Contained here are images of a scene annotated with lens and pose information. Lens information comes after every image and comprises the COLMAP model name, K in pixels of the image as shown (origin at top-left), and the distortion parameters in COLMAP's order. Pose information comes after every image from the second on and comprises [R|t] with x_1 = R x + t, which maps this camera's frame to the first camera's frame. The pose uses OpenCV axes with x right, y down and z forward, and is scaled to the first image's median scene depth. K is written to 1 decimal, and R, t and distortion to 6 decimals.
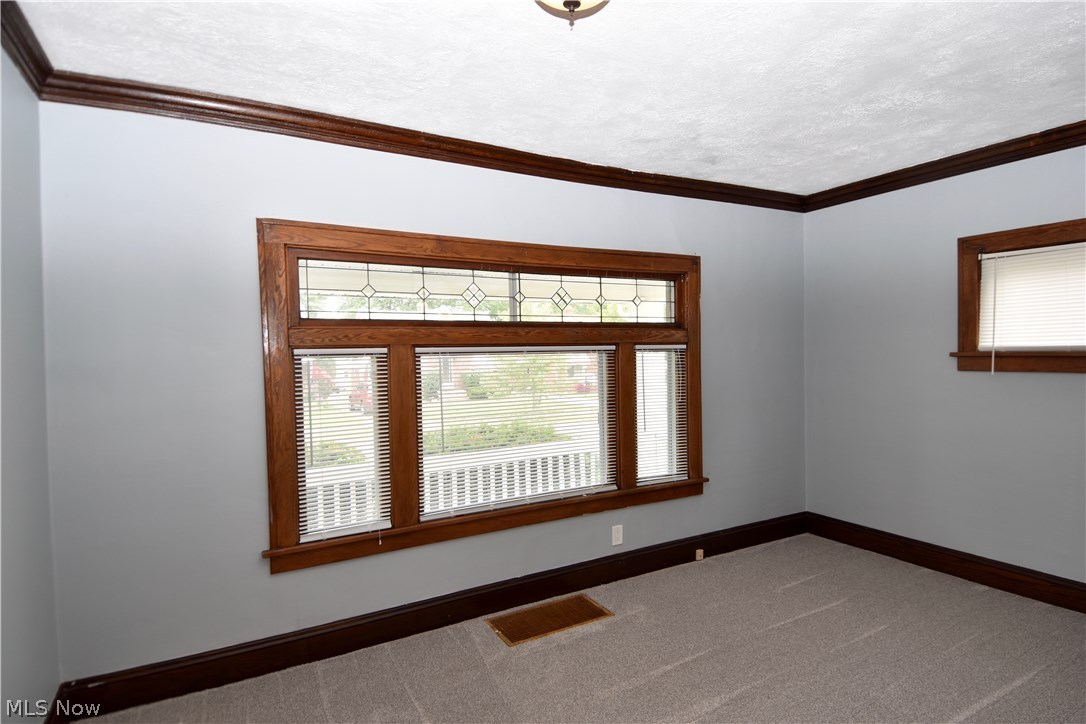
lens RADIAL K [[602.4, 0, 552.8], [0, 602.4, 370.6], [0, 0, 1]] dist [0.039819, -0.047950]
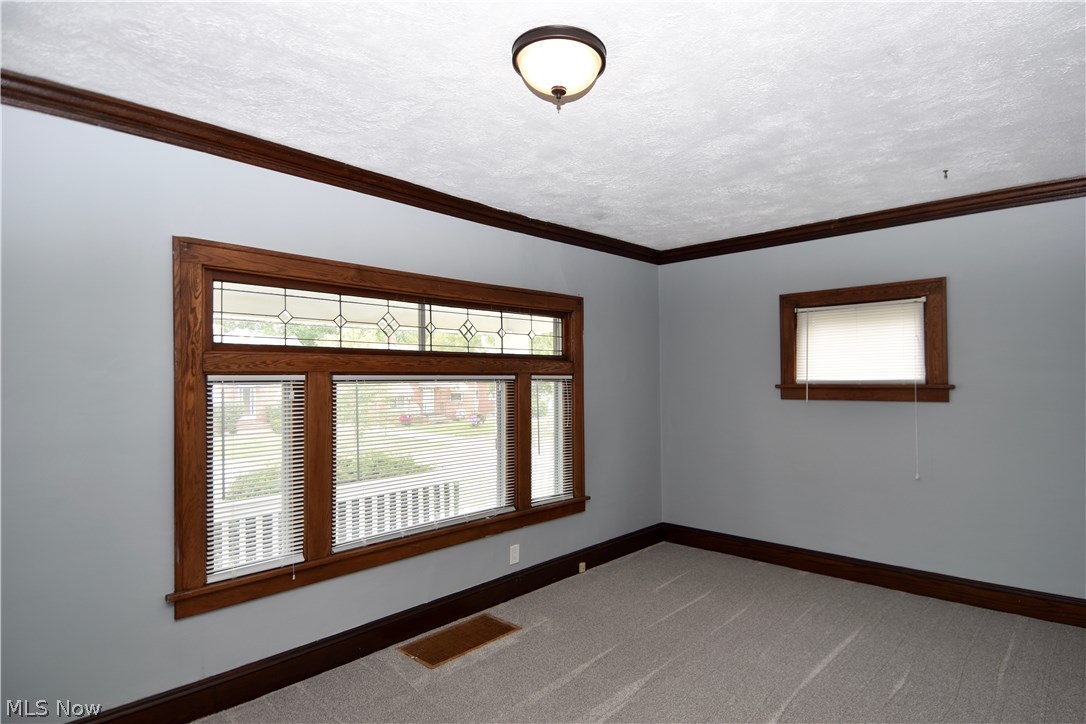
lens RADIAL K [[602.4, 0, 565.0], [0, 602.4, 367.7], [0, 0, 1]] dist [0.039819, -0.047950]
pose [[0.950866, 0.016935, 0.309139, -0.170795], [0.000089, 0.998488, -0.054970, 0.004583], [-0.309602, 0.052297, 0.949427, -0.062930]]
